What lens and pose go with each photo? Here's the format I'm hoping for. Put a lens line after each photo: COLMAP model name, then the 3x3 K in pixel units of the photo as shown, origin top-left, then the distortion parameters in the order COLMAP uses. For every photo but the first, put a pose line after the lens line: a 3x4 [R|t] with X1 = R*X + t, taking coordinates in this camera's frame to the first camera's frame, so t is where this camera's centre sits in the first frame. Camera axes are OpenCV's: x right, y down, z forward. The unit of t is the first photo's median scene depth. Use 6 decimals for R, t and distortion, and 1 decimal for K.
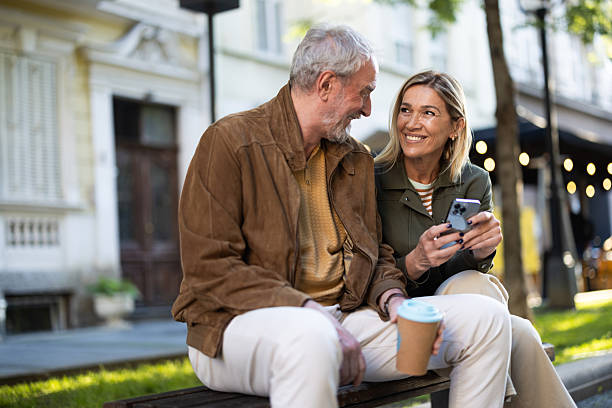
lens RADIAL K [[890.4, 0, 312.5], [0, 890.4, 195.8], [0, 0, 1]] dist [-0.008278, -0.028502]
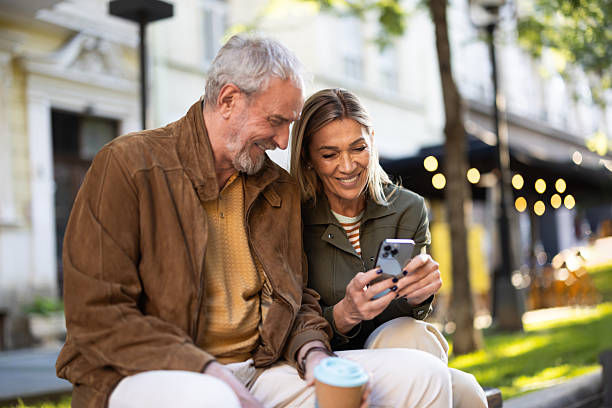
lens RADIAL K [[893.6, 0, 306.0], [0, 893.6, 204.0], [0, 0, 1]] dist [-0.034118, -0.015695]
pose [[0.998873, 0.004275, 0.047273, 0.037745], [-0.003968, 0.999970, -0.006584, -0.019057], [-0.047300, 0.006389, 0.998860, 0.141684]]
